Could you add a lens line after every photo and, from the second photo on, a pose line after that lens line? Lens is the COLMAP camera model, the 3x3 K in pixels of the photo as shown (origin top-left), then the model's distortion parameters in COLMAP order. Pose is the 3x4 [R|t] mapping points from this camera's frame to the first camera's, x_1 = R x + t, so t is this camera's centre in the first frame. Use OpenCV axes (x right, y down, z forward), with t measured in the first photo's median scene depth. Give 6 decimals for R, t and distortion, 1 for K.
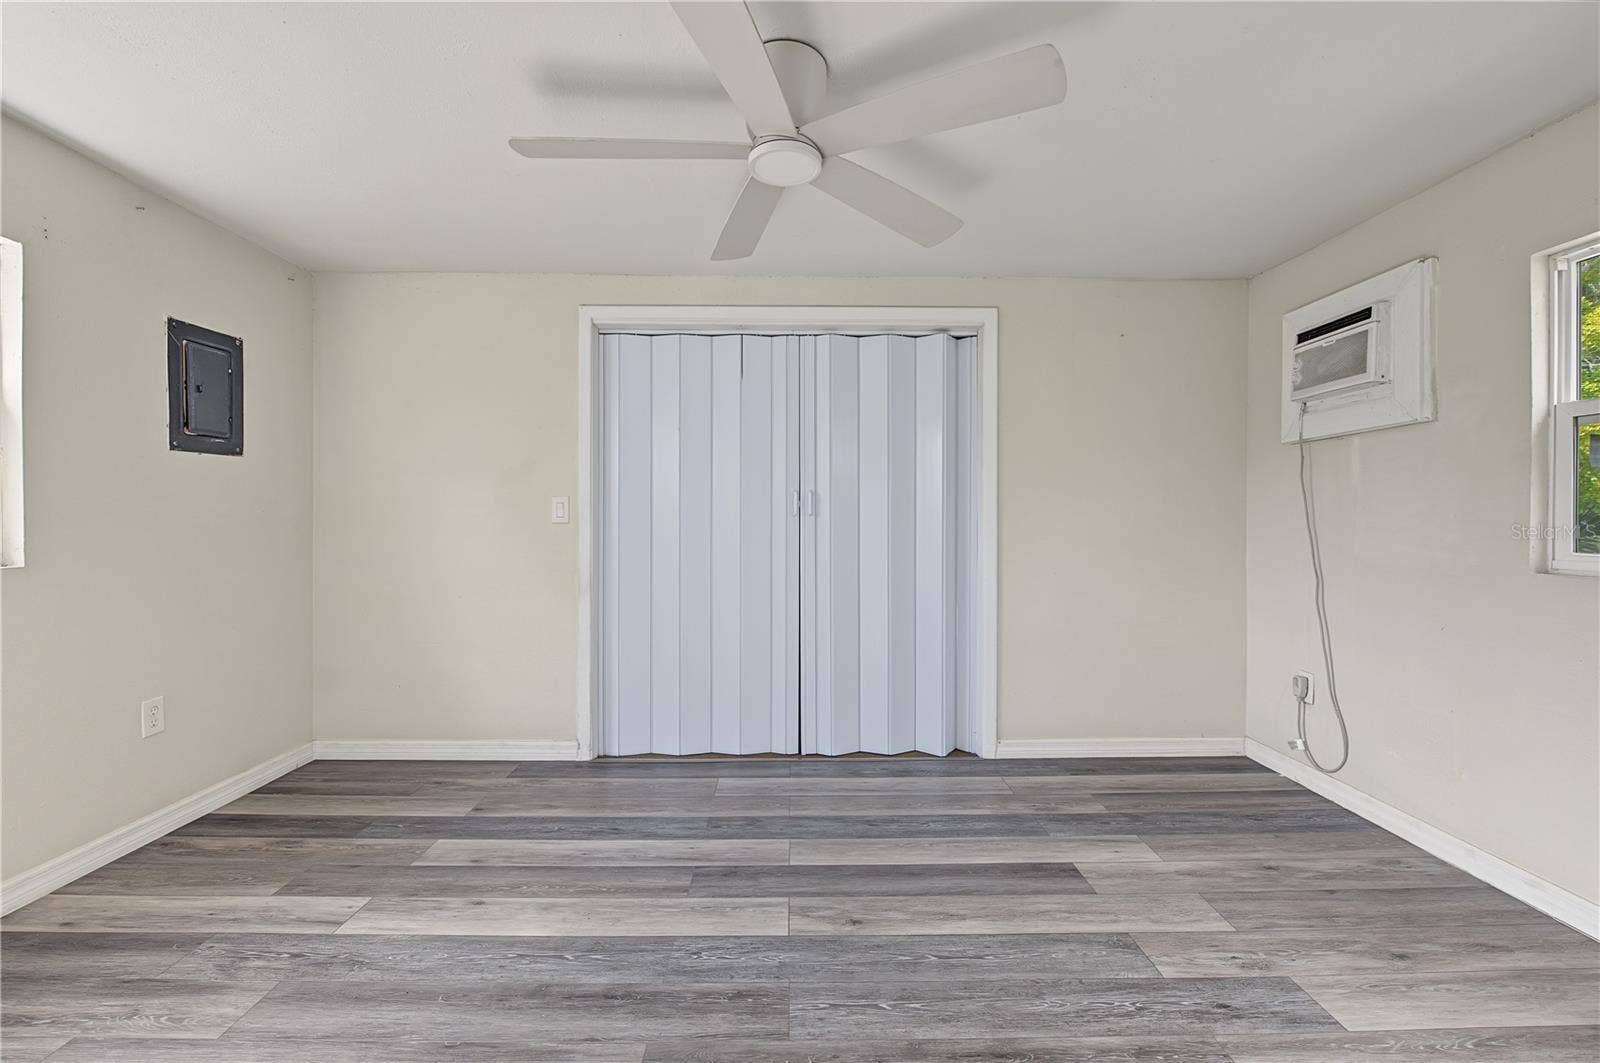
lens RADIAL K [[661.3, 0, 801.1], [0, 661.3, 520.4], [0, 0, 1]] dist [-0.000631, -0.000555]
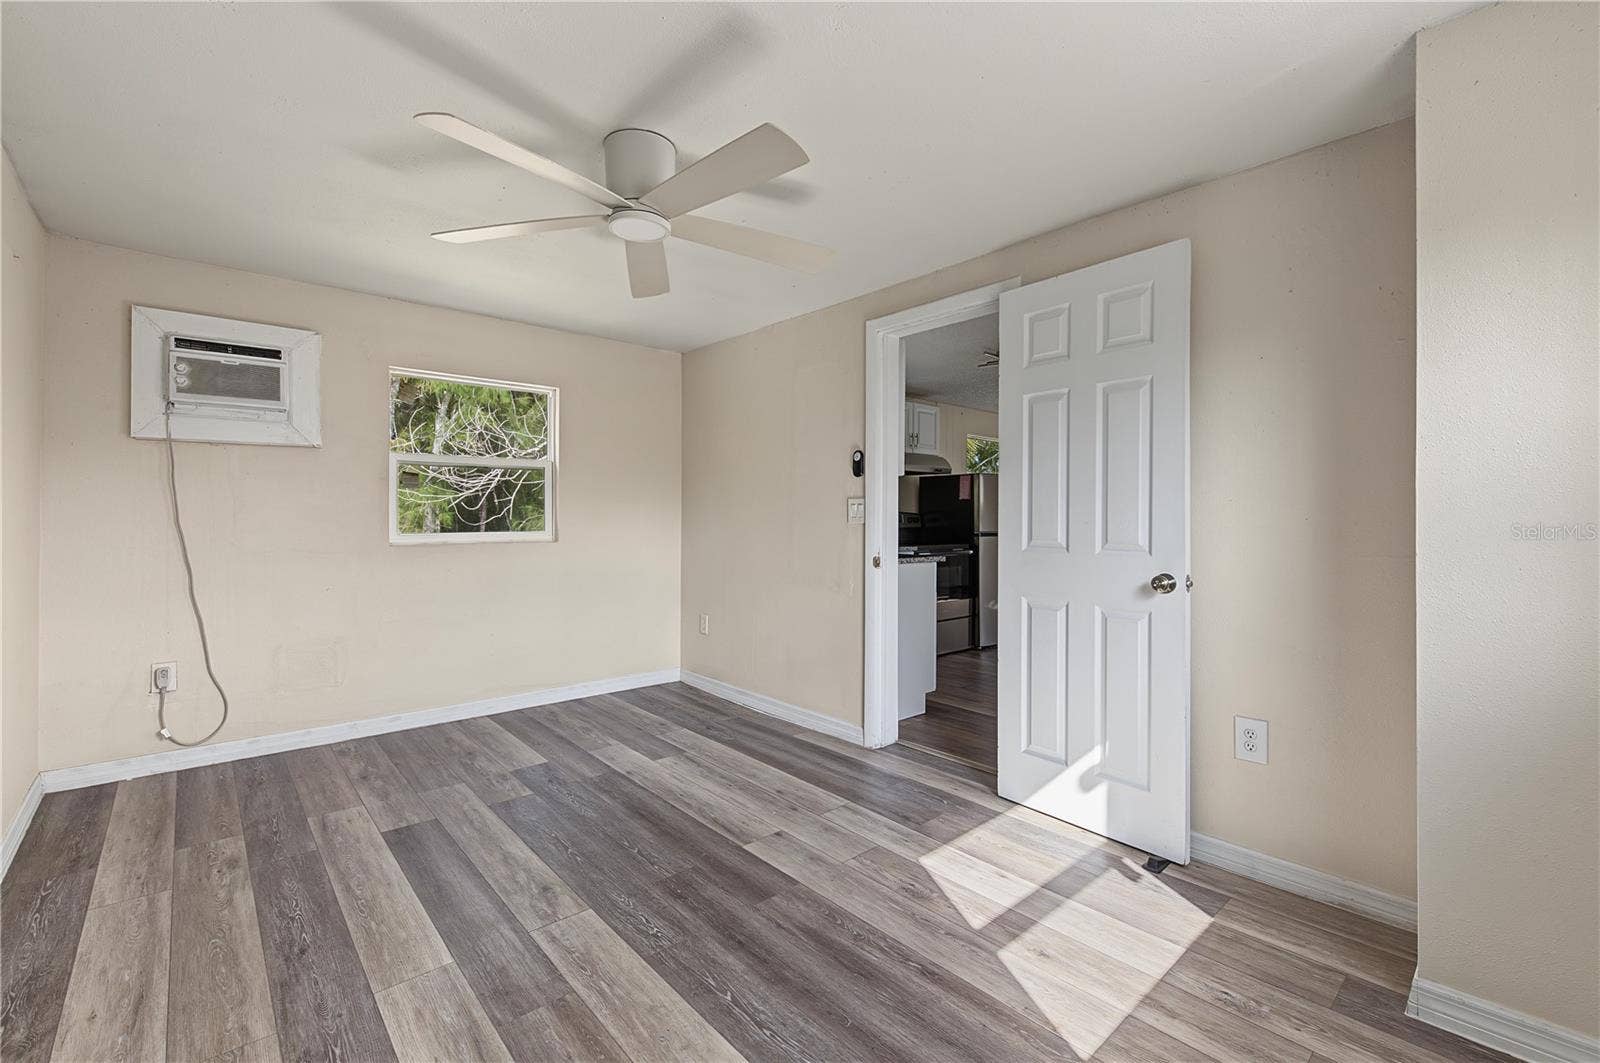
lens RADIAL K [[661.3, 0, 801.1], [0, 661.3, 520.4], [0, 0, 1]] dist [-0.000631, -0.000555]
pose [[-0.647651, -0.010679, 0.761862, -0.903593], [-0.004420, 0.999938, 0.010259, -0.011161], [-0.761924, 0.003277, -0.647658, 1.234236]]
